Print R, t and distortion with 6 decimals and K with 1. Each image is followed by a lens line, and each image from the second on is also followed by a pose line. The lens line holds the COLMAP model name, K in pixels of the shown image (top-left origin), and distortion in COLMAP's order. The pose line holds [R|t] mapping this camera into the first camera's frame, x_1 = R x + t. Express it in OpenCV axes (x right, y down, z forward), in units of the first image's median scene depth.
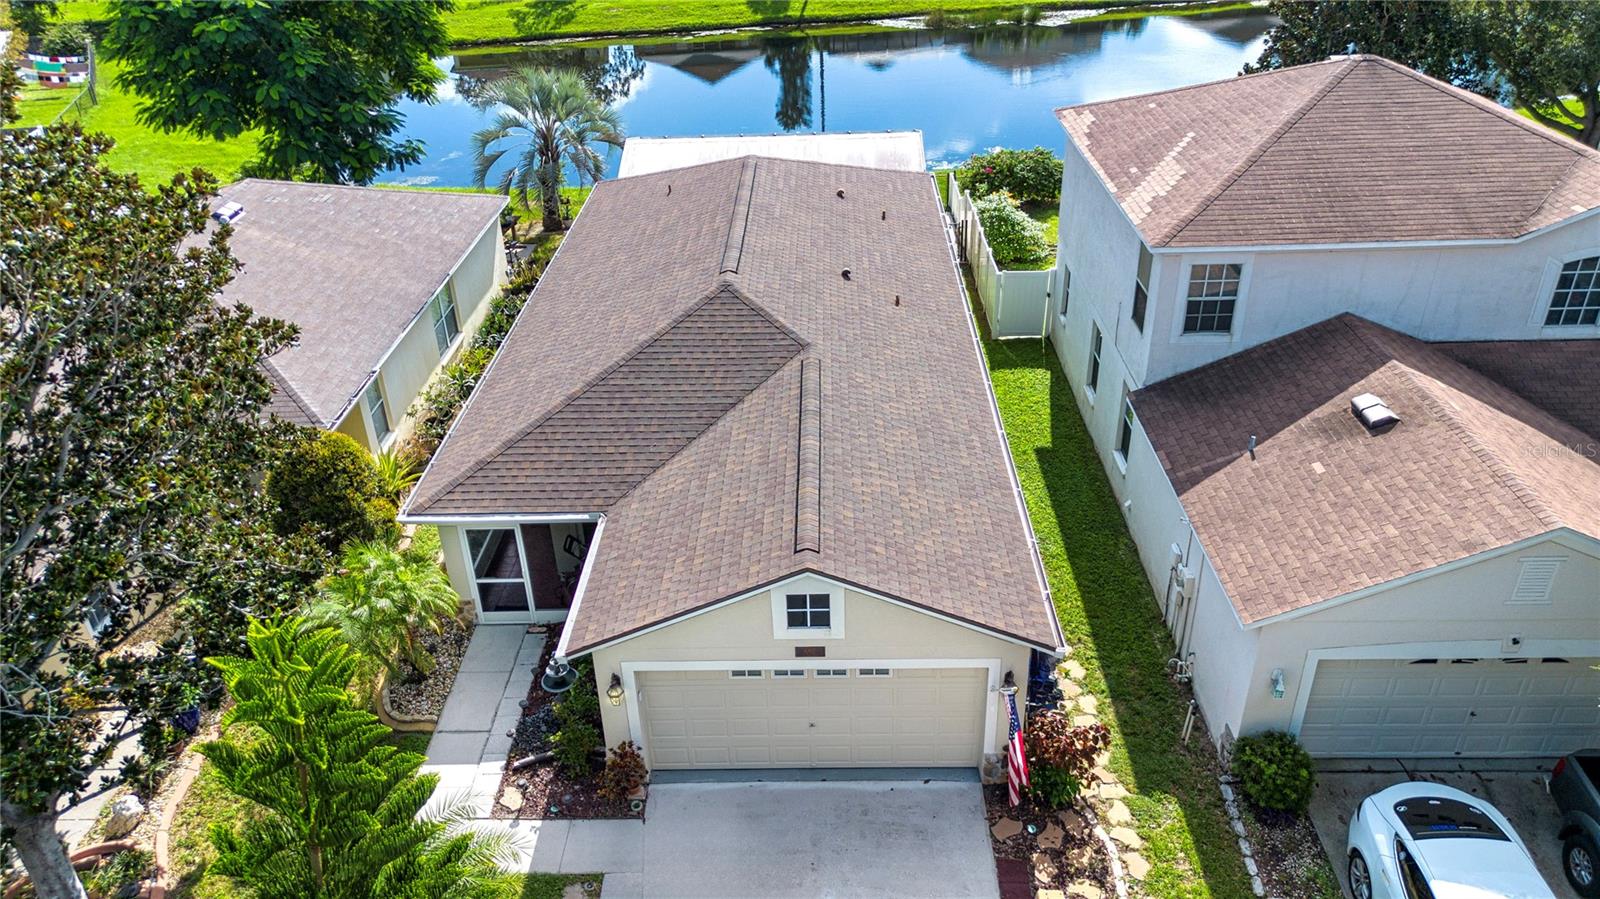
lens RADIAL K [[1130.0, 0, 806.3], [0, 1130.0, 459.0], [0, 0, 1]] dist [0.065941, -0.029323]
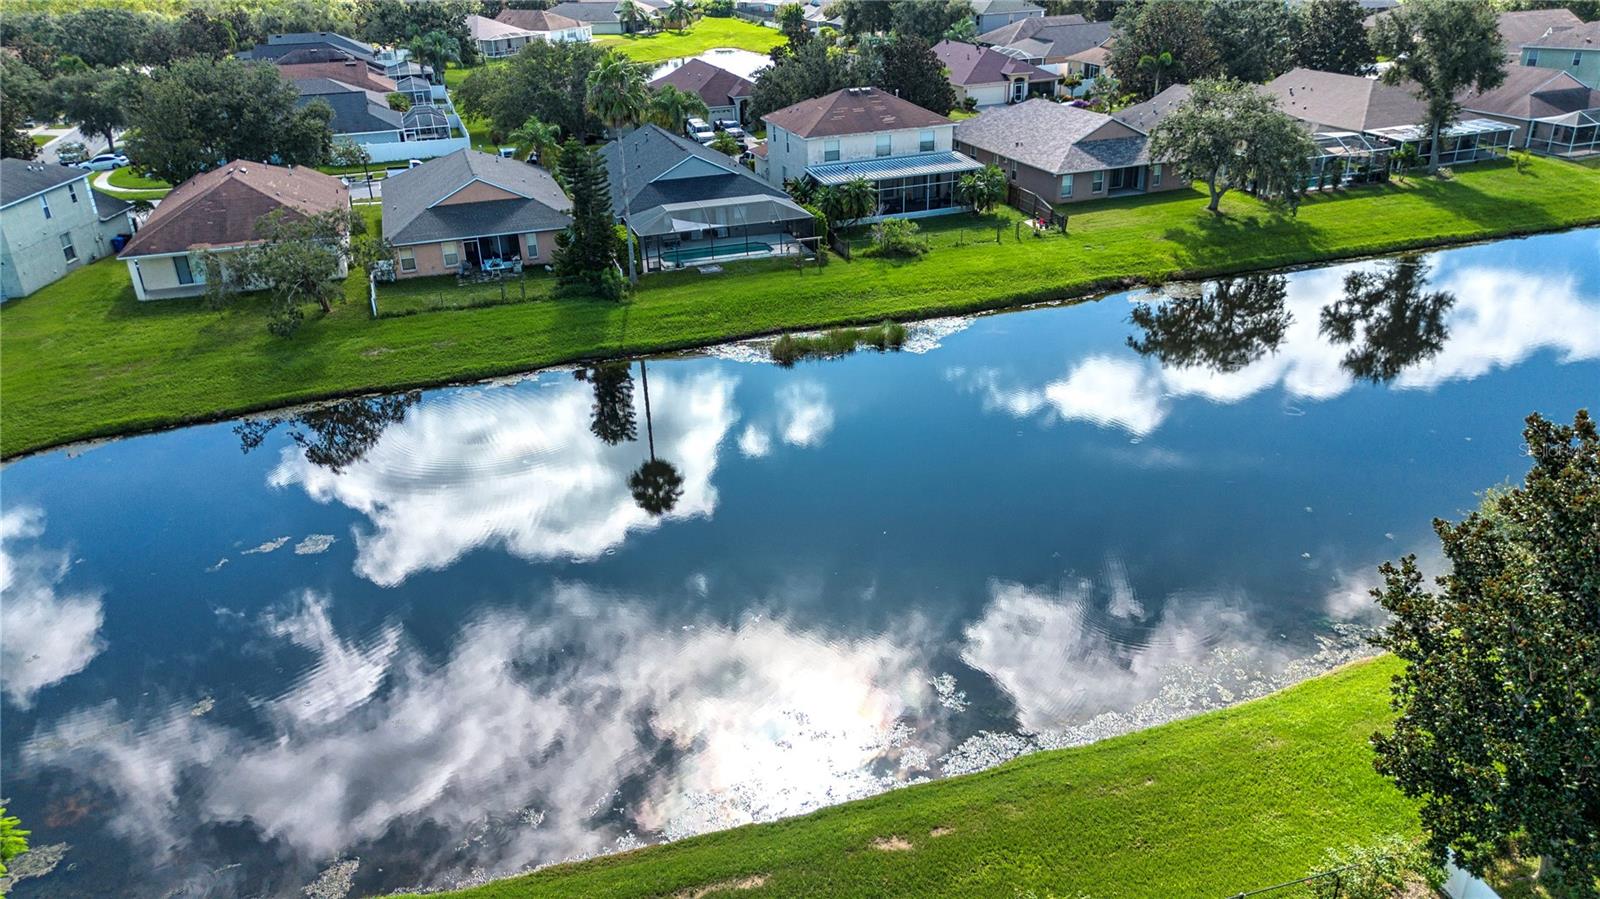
lens RADIAL K [[1130.0, 0, 796.0], [0, 1130.0, 453.6], [0, 0, 1]] dist [0.065941, -0.029323]
pose [[0.984615, -0.083834, 0.153312, -0.039508], [0.098382, 0.991080, -0.089899, -0.983748], [-0.144408, 0.103599, 0.984080, 0.838419]]
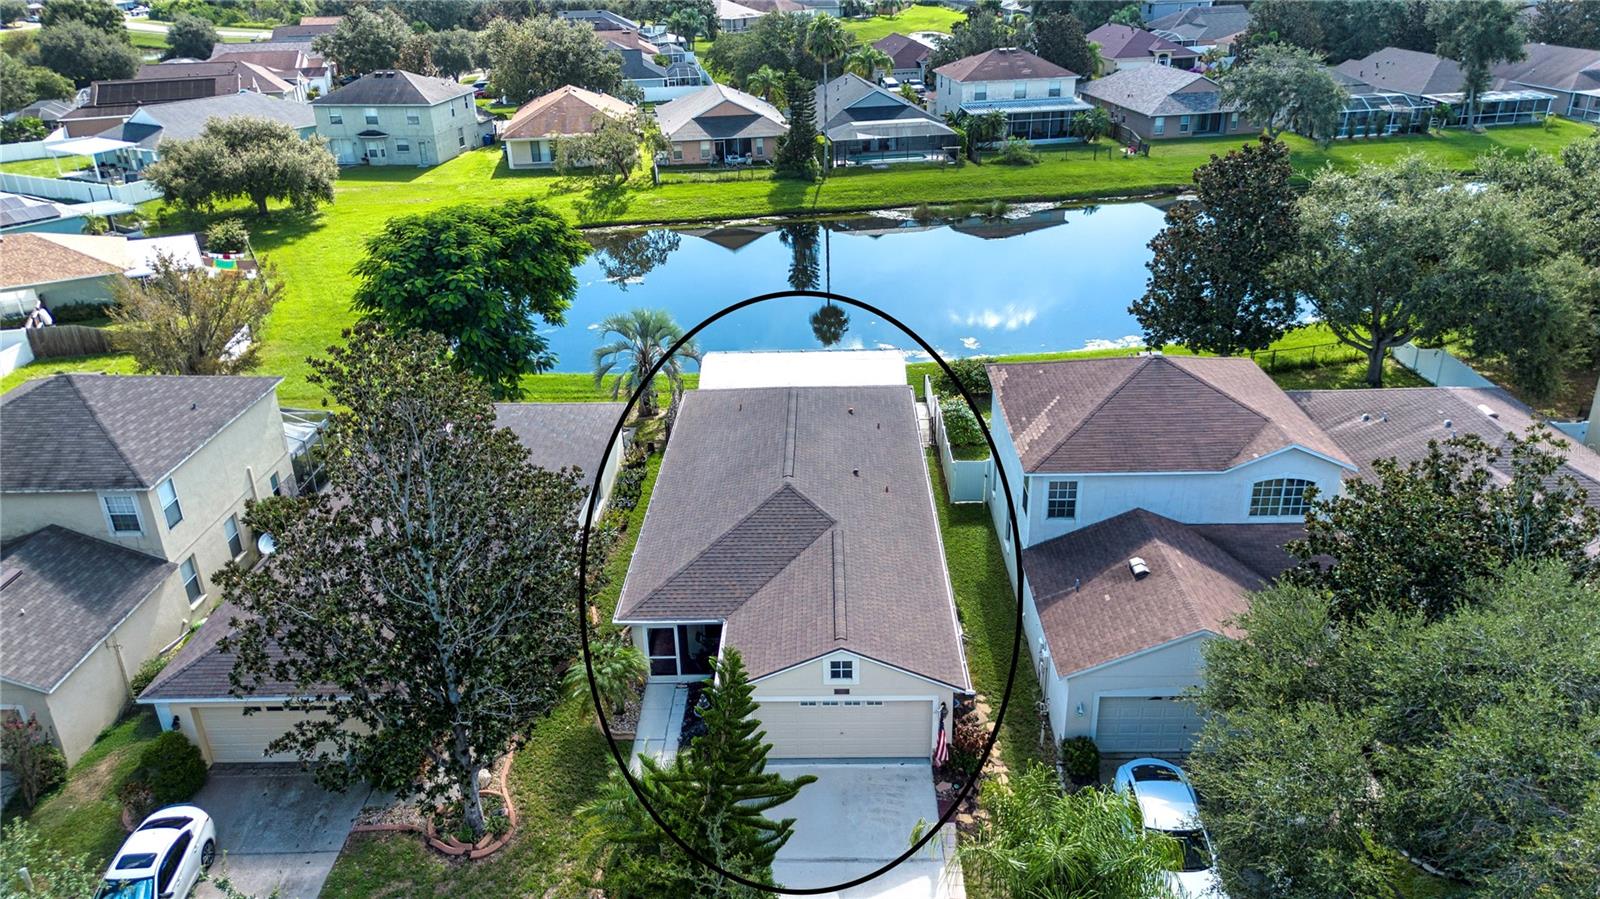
lens RADIAL K [[1130.0, 0, 794.0], [0, 1130.0, 450.6], [0, 0, 1]] dist [0.065941, -0.029323]
pose [[0.999959, 0.003749, -0.008222, -0.052107], [-0.004531, 0.995255, -0.097196, -0.043232], [0.007819, 0.097229, 0.995231, -0.798525]]
